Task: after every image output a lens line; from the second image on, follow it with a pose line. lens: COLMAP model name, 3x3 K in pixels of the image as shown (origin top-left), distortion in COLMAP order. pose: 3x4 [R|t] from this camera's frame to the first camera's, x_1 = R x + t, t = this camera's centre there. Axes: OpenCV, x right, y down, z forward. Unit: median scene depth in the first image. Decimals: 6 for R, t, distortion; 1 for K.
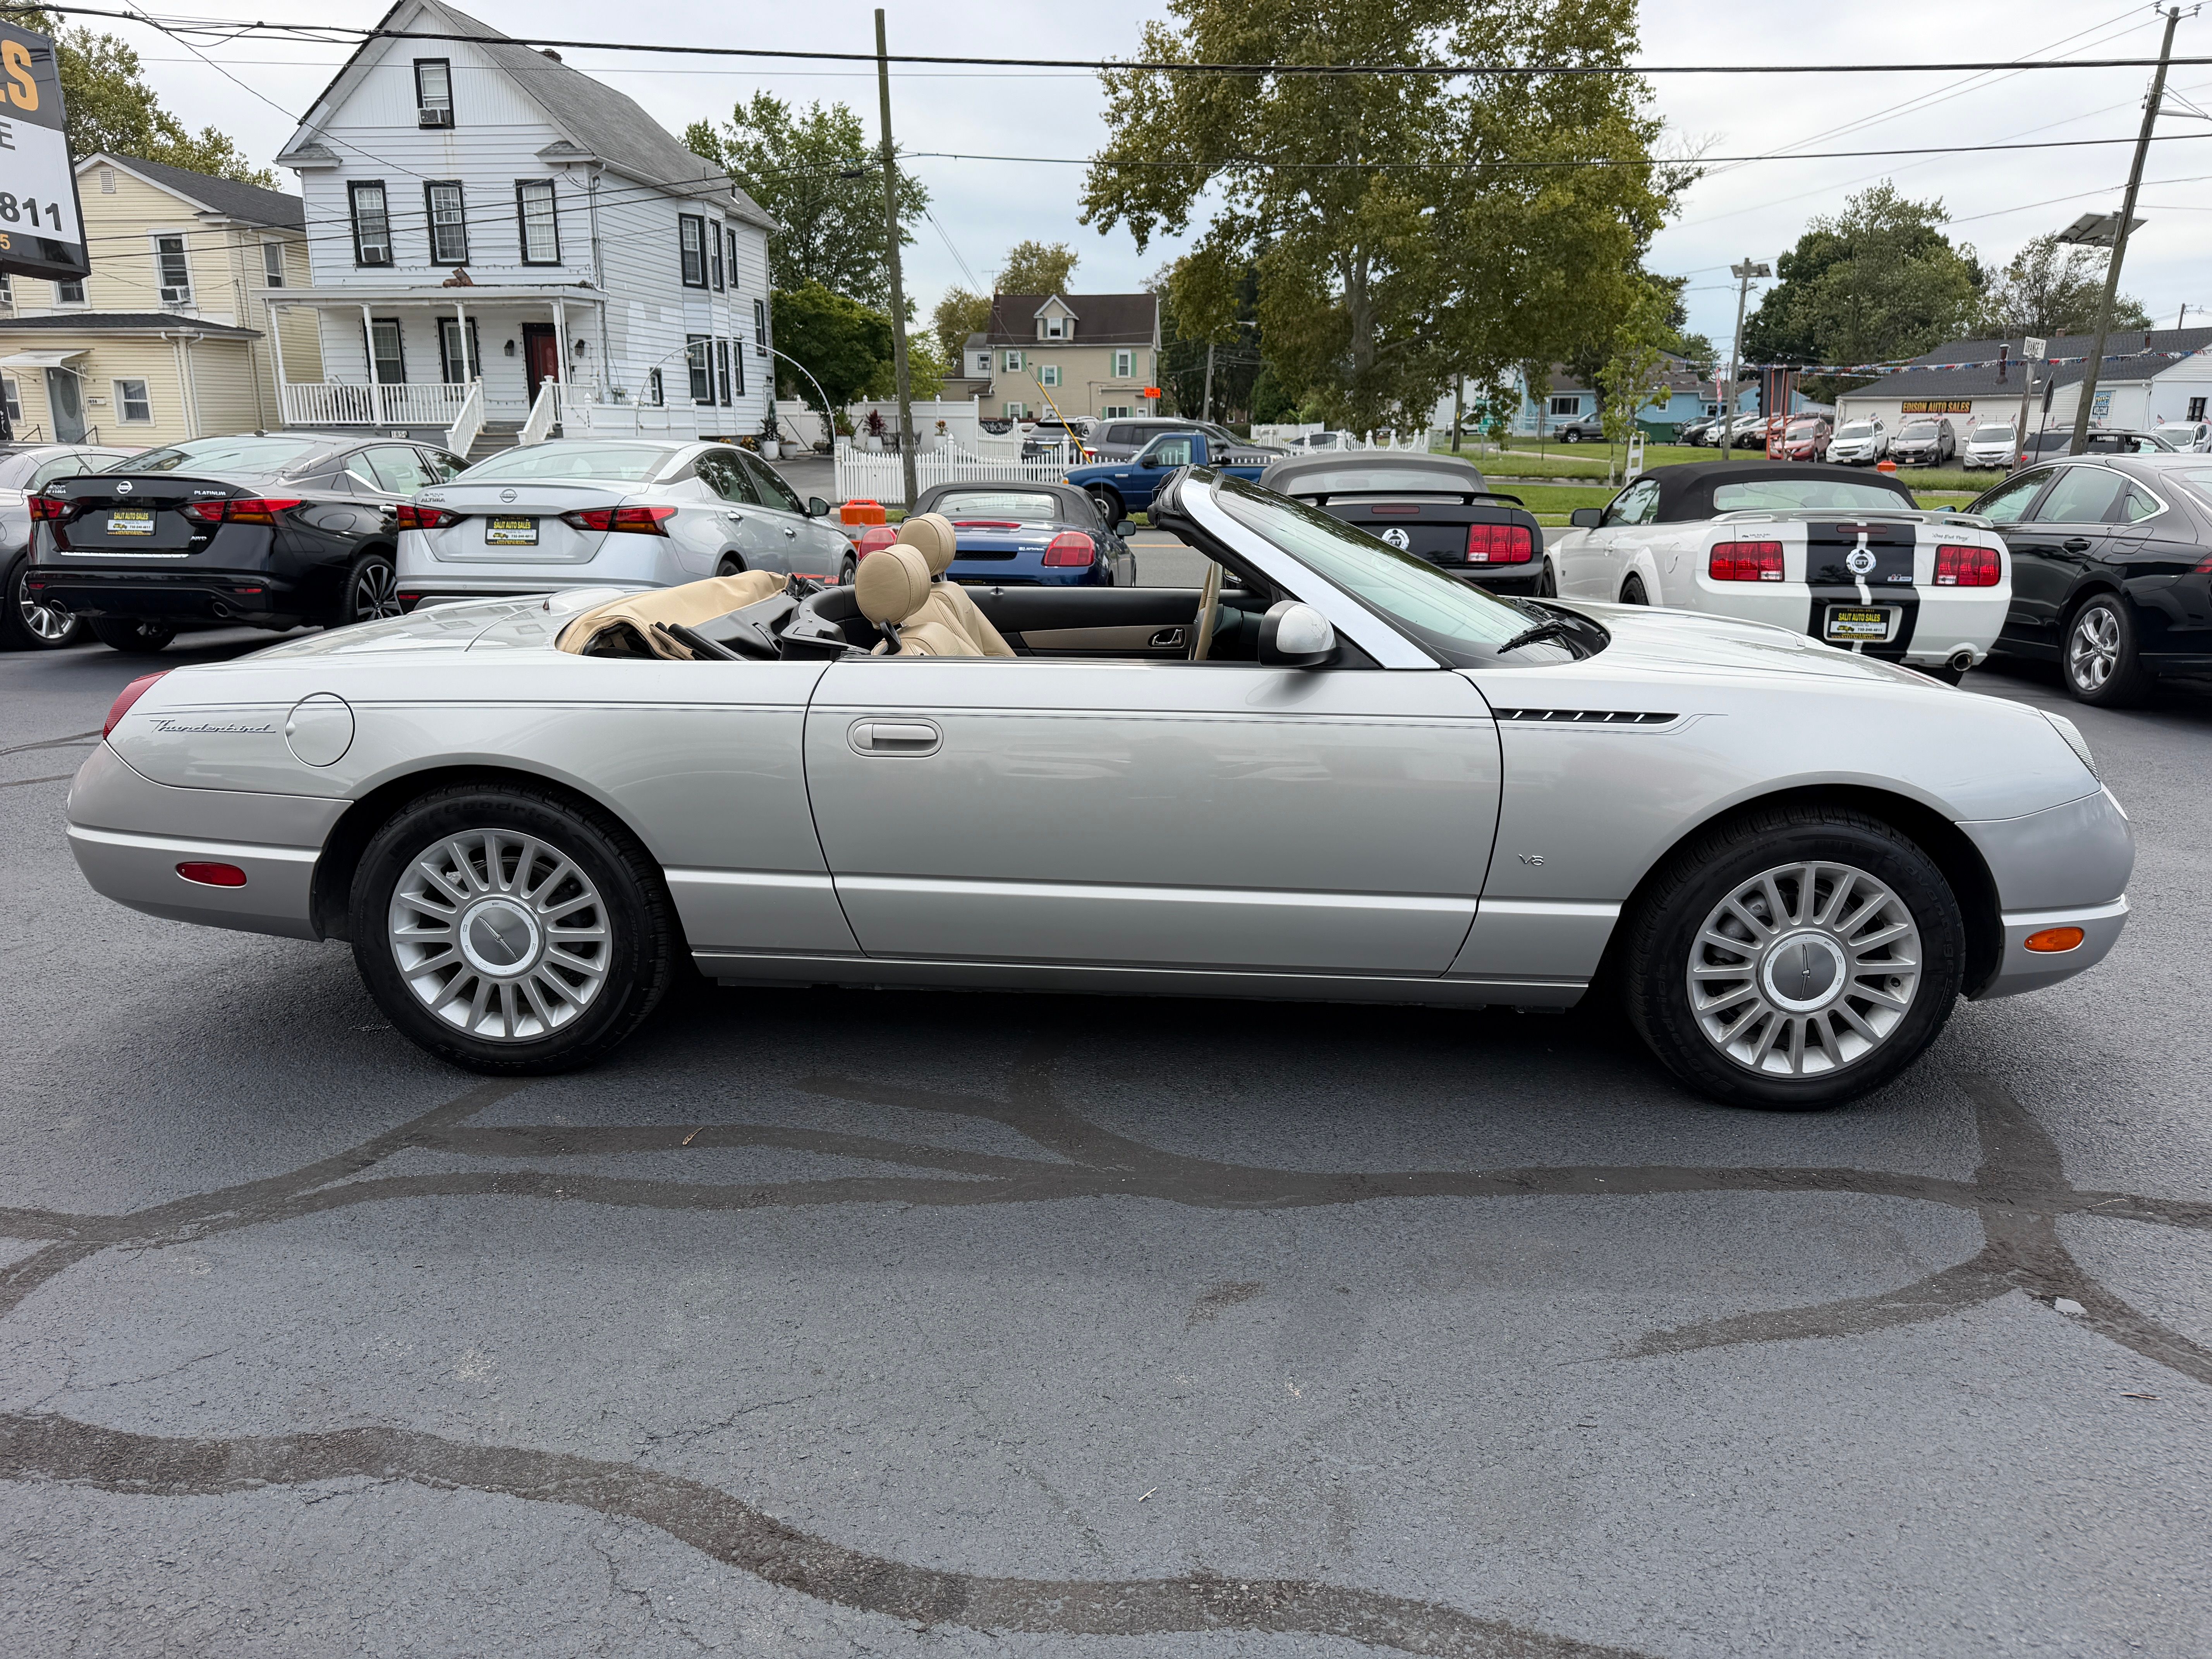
lens RADIAL K [[1575.9, 0, 1108.8], [0, 1575.9, 832.4], [0, 0, 1]] dist [0.022851, -0.024298]
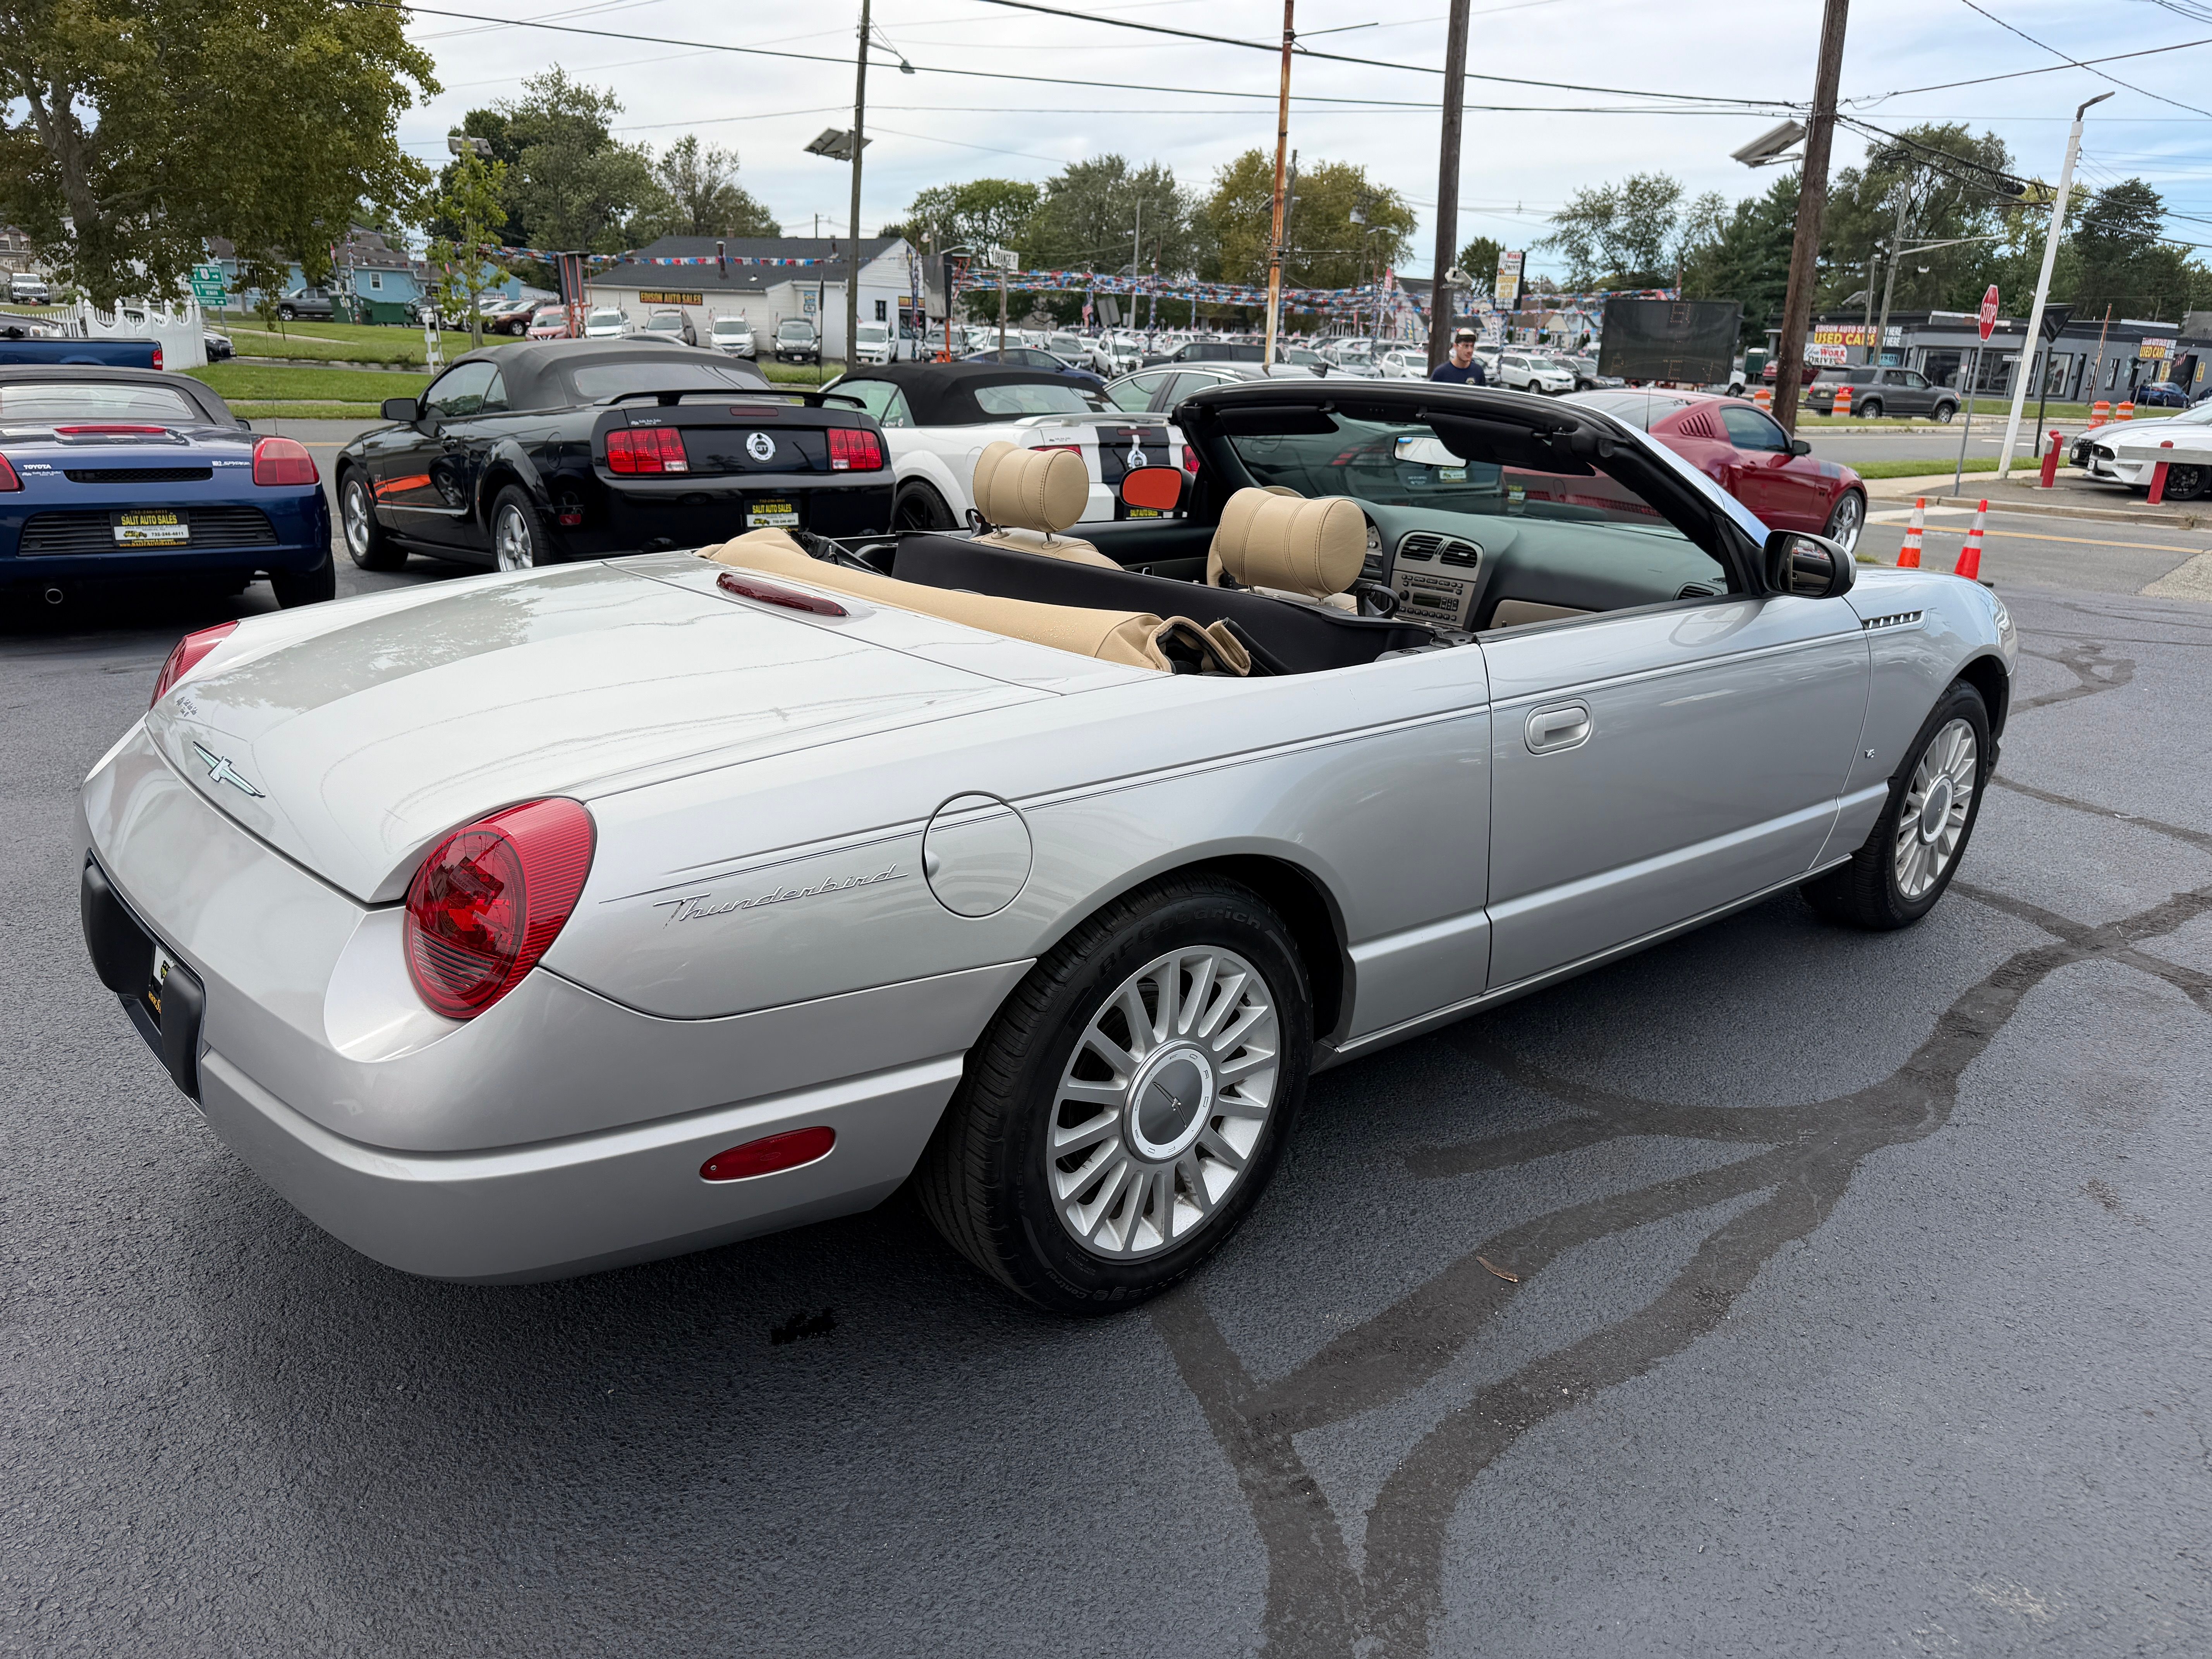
lens RADIAL K [[1575.9, 0, 1103.2], [0, 1575.9, 832.8], [0, 0, 1]] dist [0.022851, -0.024298]
pose [[0.714760, -0.188981, 0.673353, -0.088553], [0.141987, 0.981960, 0.124876, -0.014564], [-0.684805, 0.006351, 0.728699, 0.055731]]
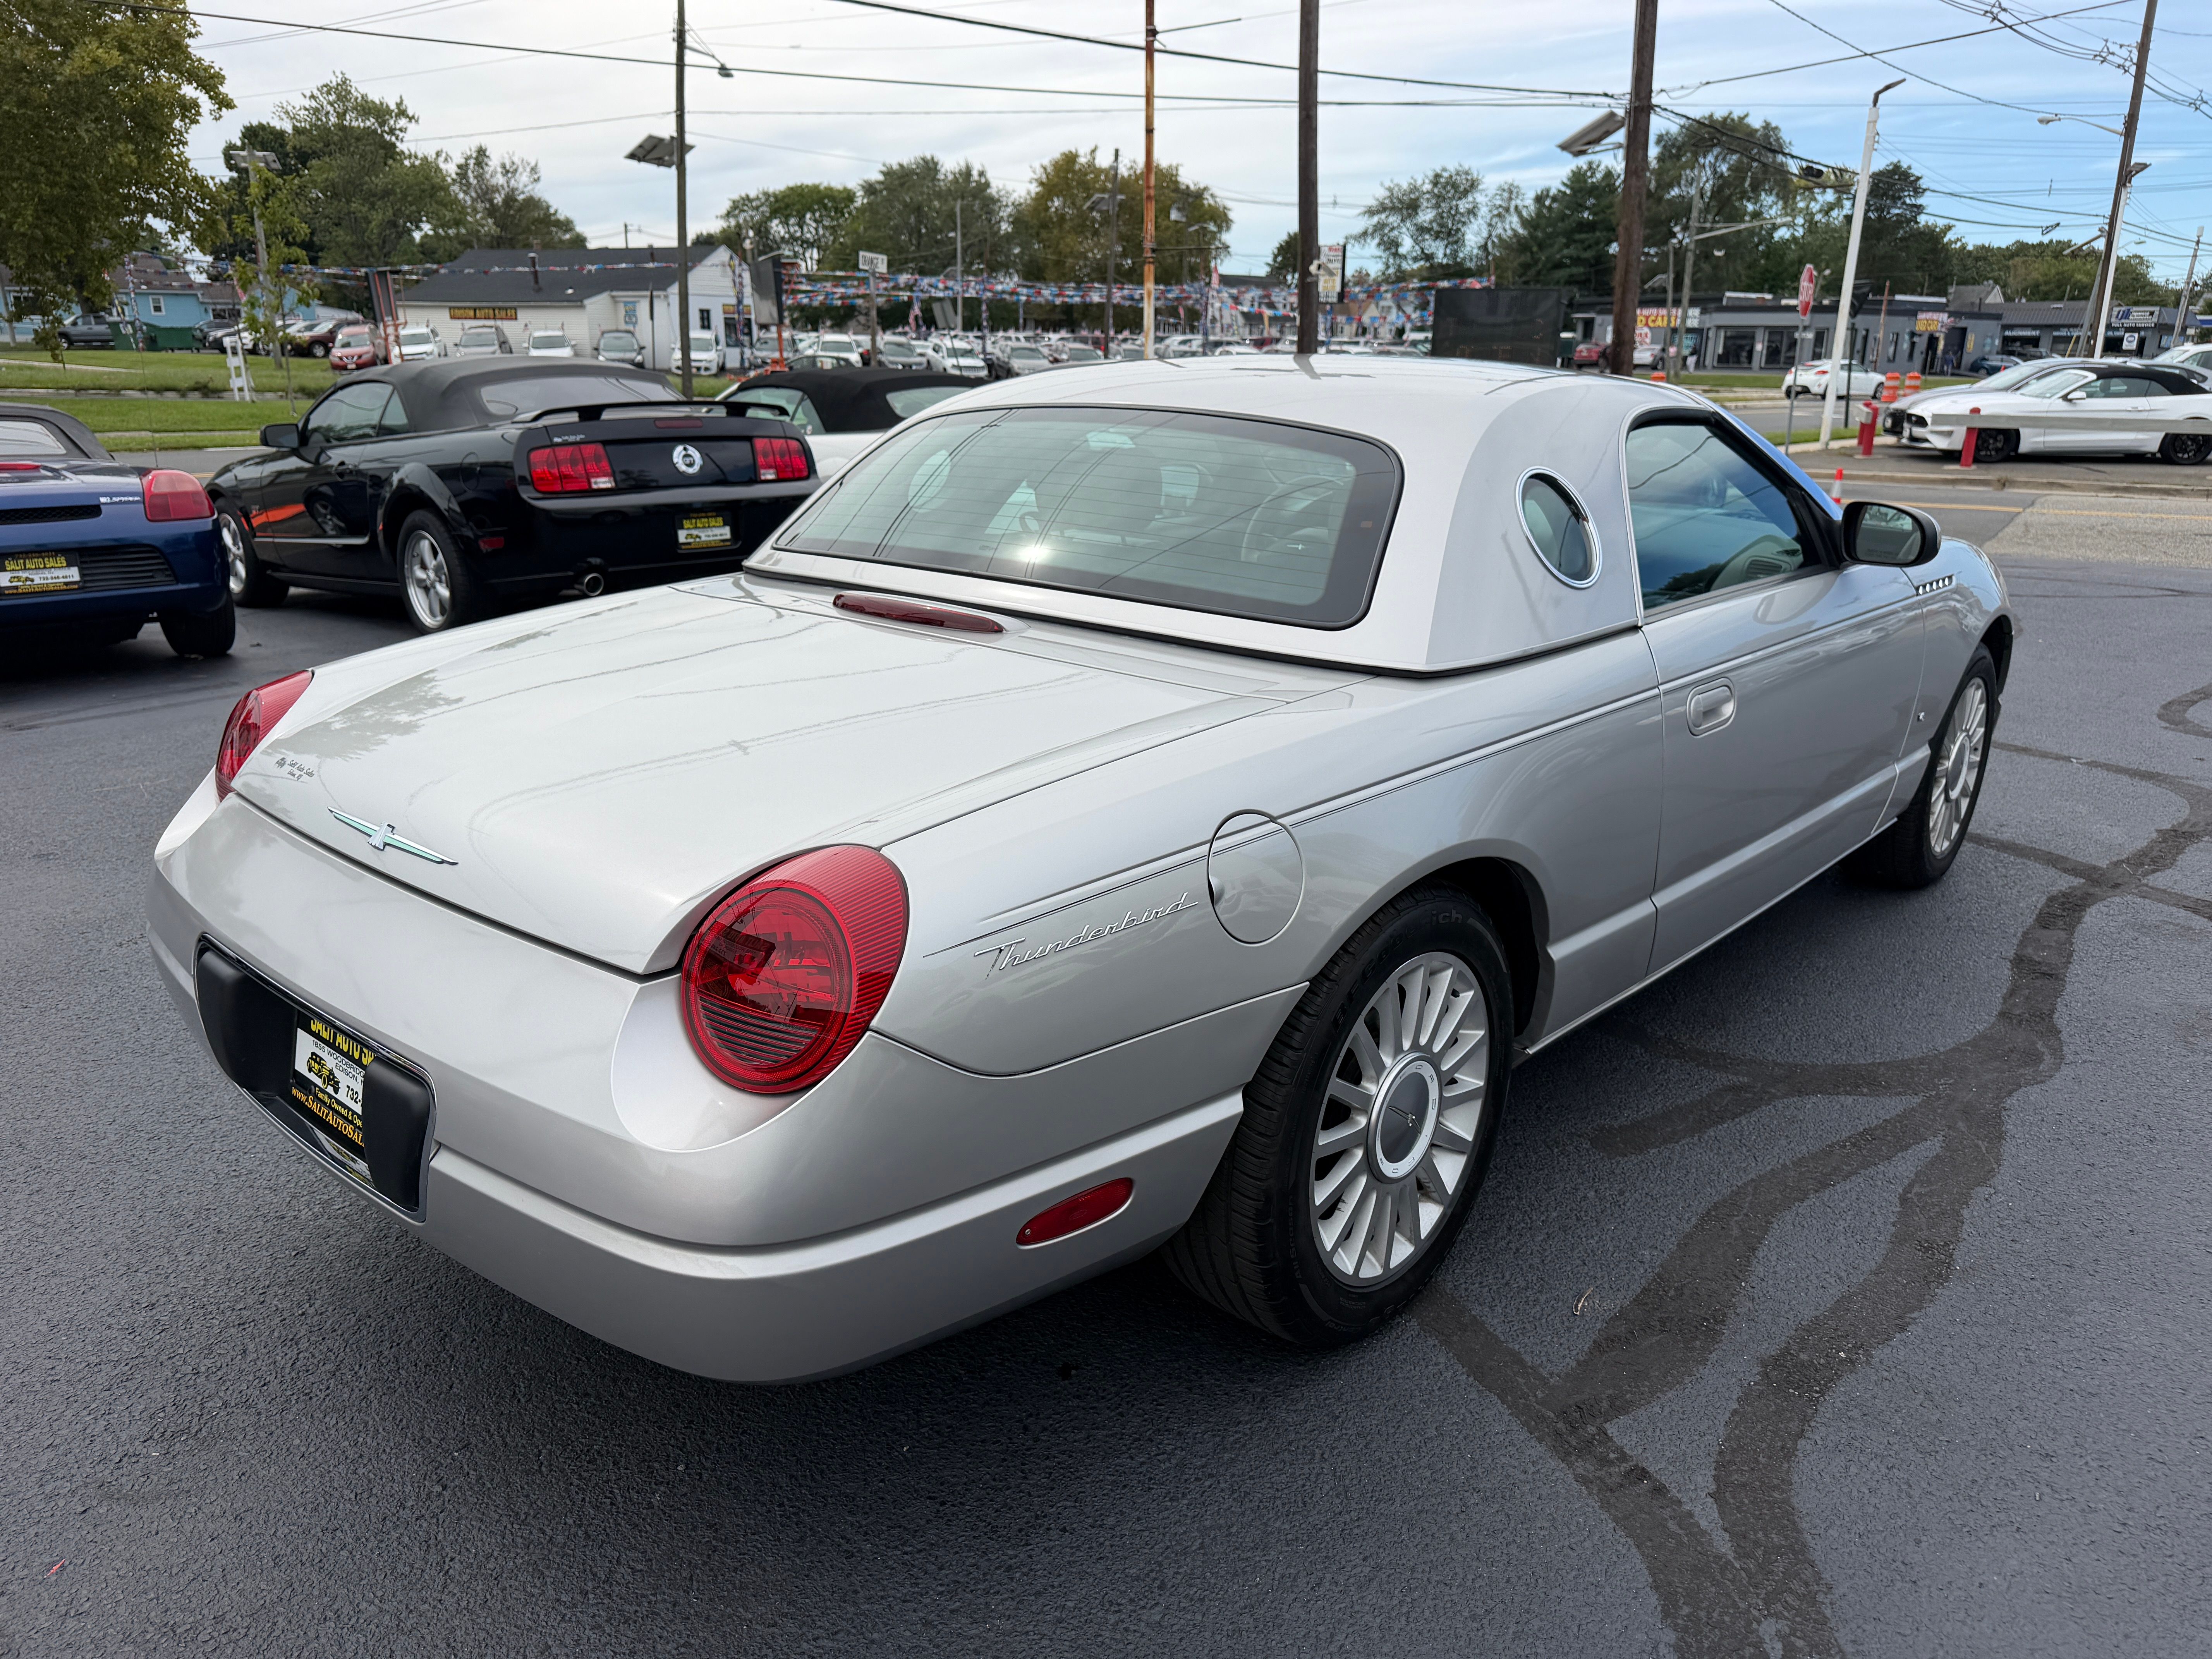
lens RADIAL K [[1575.9, 0, 1108.7], [0, 1575.9, 835.6], [0, 0, 1]] dist [0.022851, -0.024298]
pose [[0.631322, -0.231006, 0.740317, -0.098974], [0.188763, 0.971669, 0.142225, -0.017373], [-0.752198, 0.049955, 0.657041, 0.069783]]
